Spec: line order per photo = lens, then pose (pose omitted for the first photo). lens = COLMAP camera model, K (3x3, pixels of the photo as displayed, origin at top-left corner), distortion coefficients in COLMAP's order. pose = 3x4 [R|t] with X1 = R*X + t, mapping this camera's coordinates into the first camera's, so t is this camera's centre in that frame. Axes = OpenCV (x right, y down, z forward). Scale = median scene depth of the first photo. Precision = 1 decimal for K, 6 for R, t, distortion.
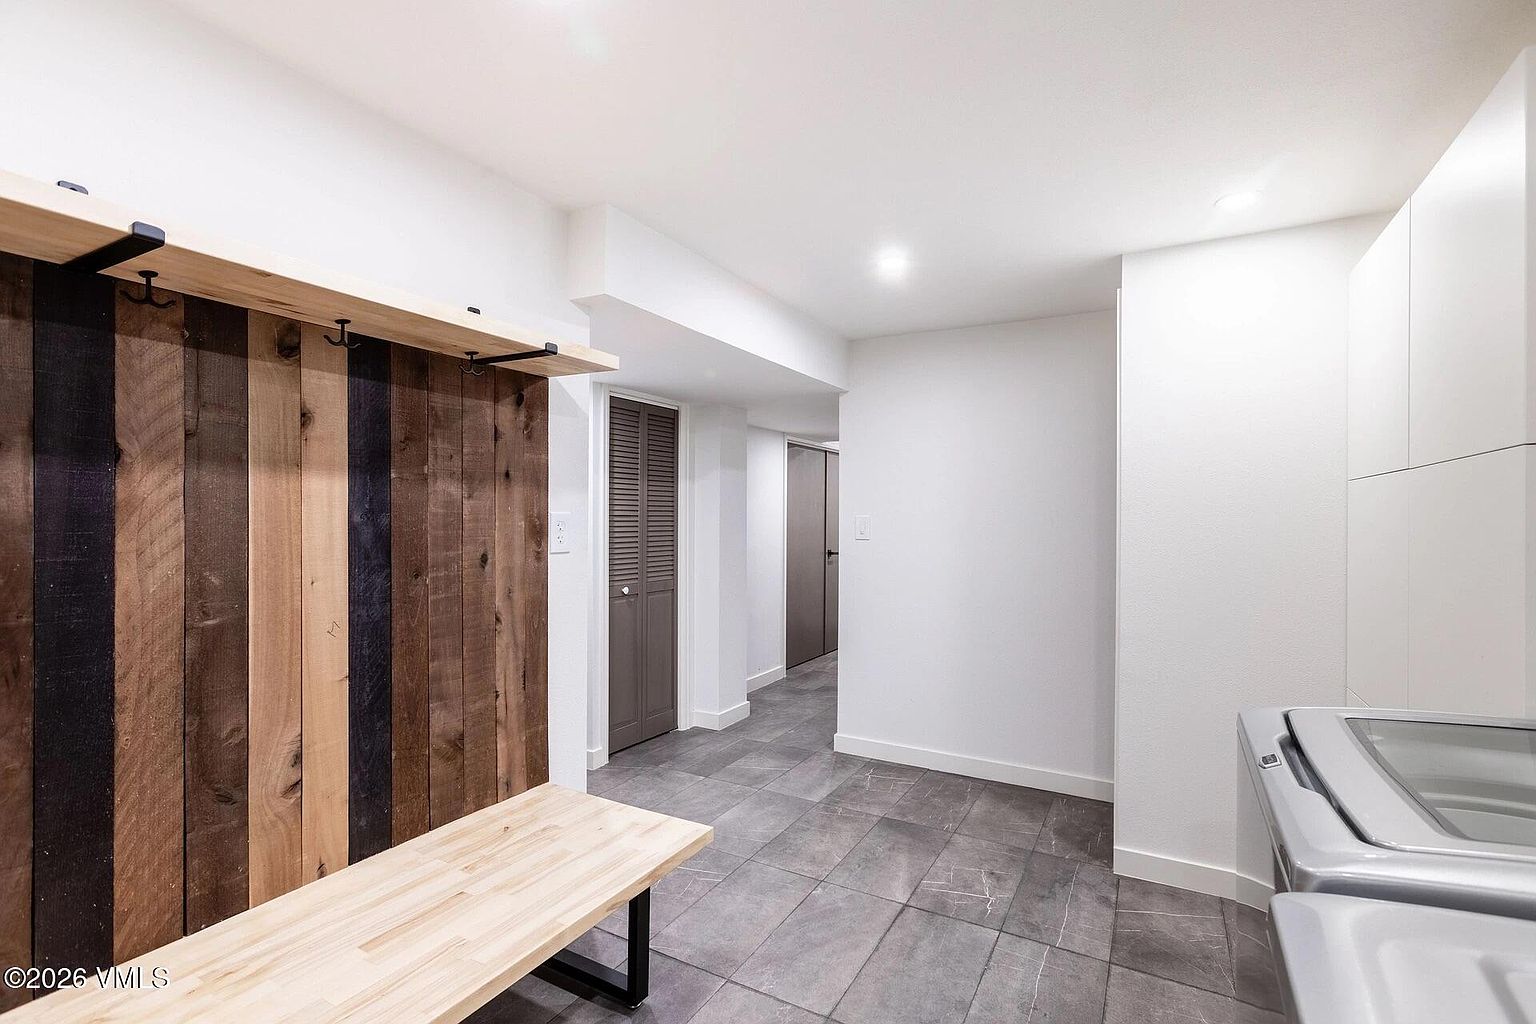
lens RADIAL K [[759.2, 0, 751.1], [0, 759.2, 515.2], [0, 0, 1]] dist [-0.027066, 0.000537]
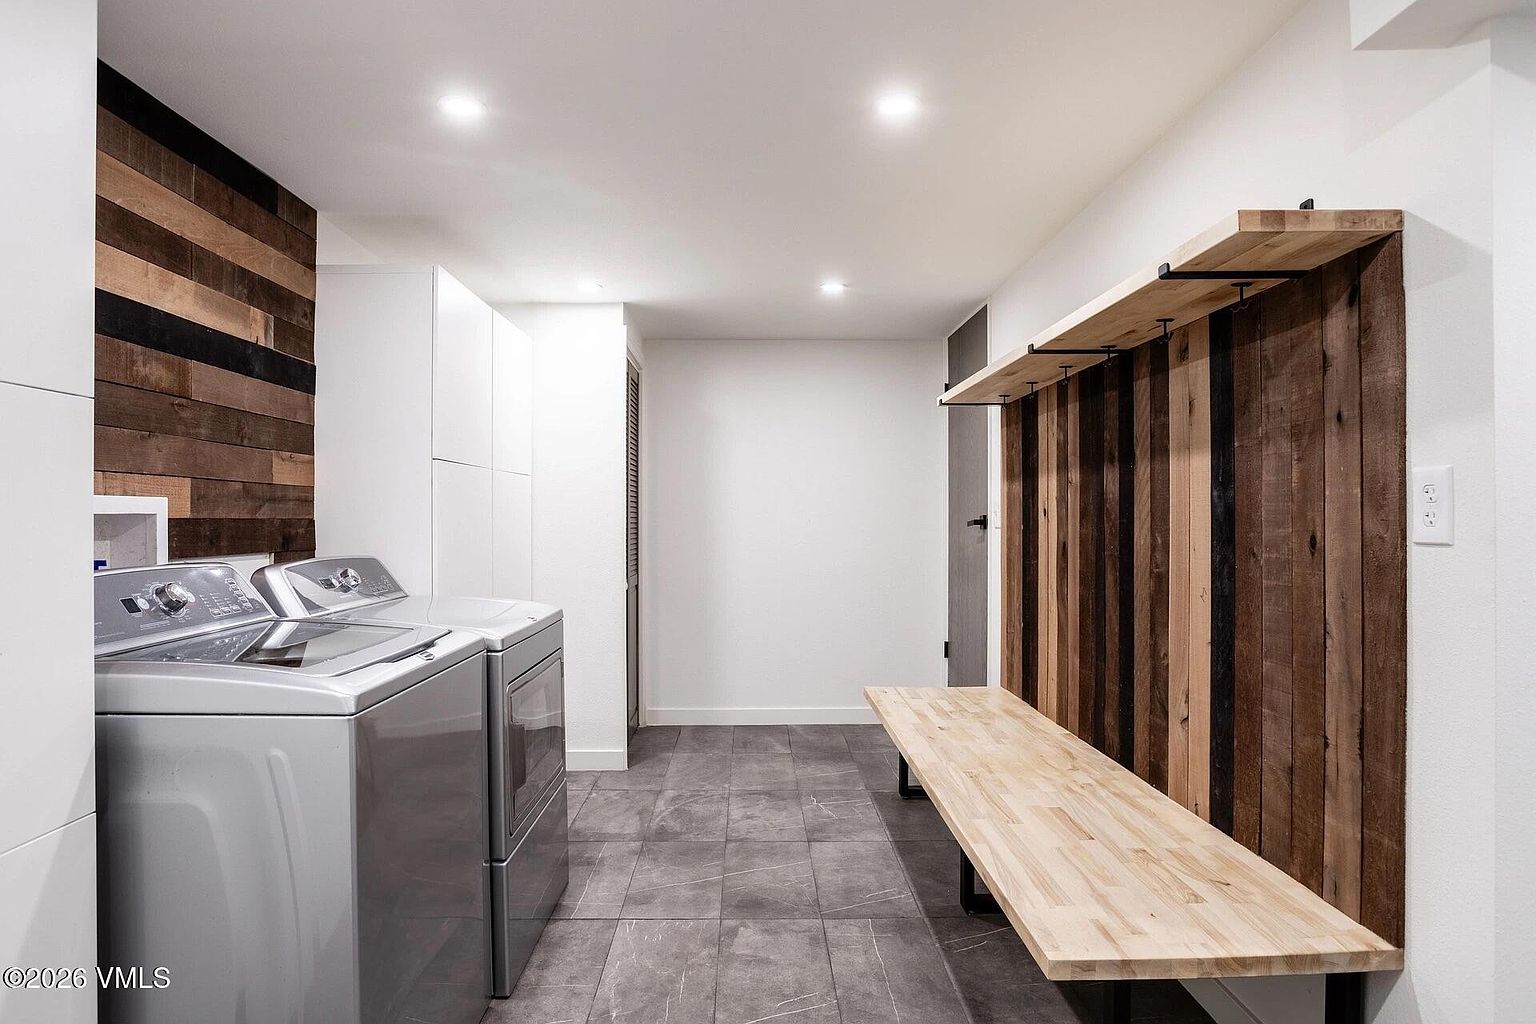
lens RADIAL K [[759.2, 0, 751.1], [0, 759.2, 515.2], [0, 0, 1]] dist [-0.027066, 0.000537]
pose [[-0.865134, -0.005580, -0.501510, 0.532401], [-0.003389, 0.999980, -0.005280, 0.043321], [0.501530, -0.002868, -0.865136, 1.550026]]
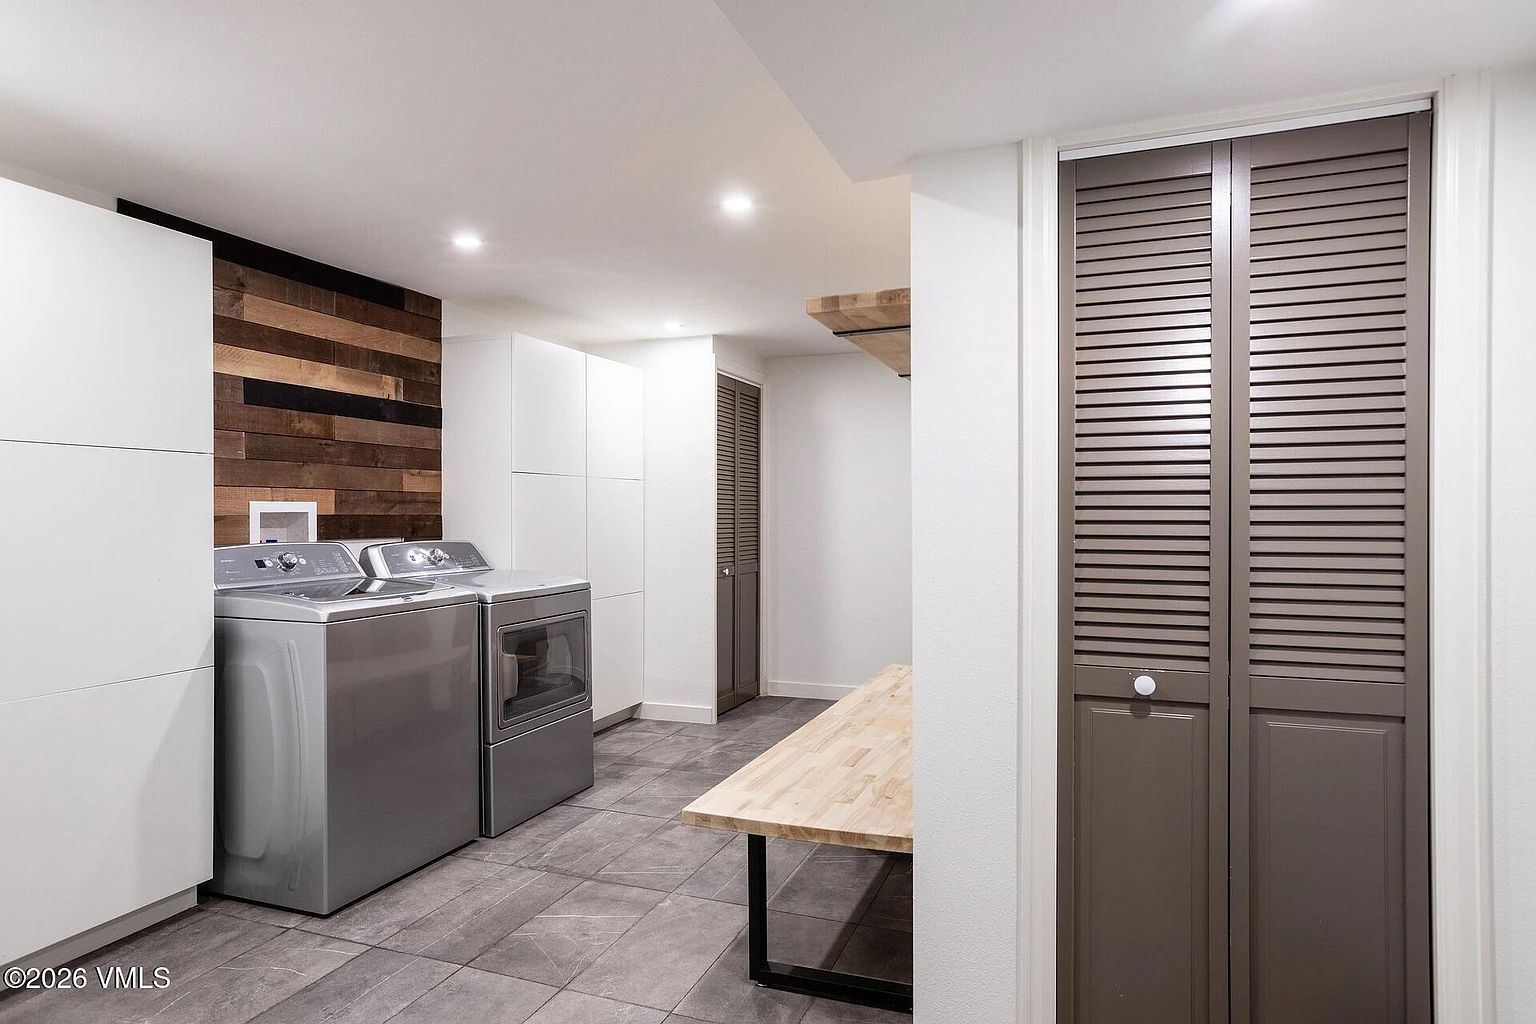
lens RADIAL K [[758.1, 0, 768.0], [0, 758.1, 512.0], [0, 0, 1]] dist [-0.002672, -0.000593]
pose [[-0.979805, -0.004278, -0.199911, 0.041751], [-0.004056, 0.999991, -0.001519, 0.036705], [0.199916, -0.000678, -0.979813, 2.143977]]
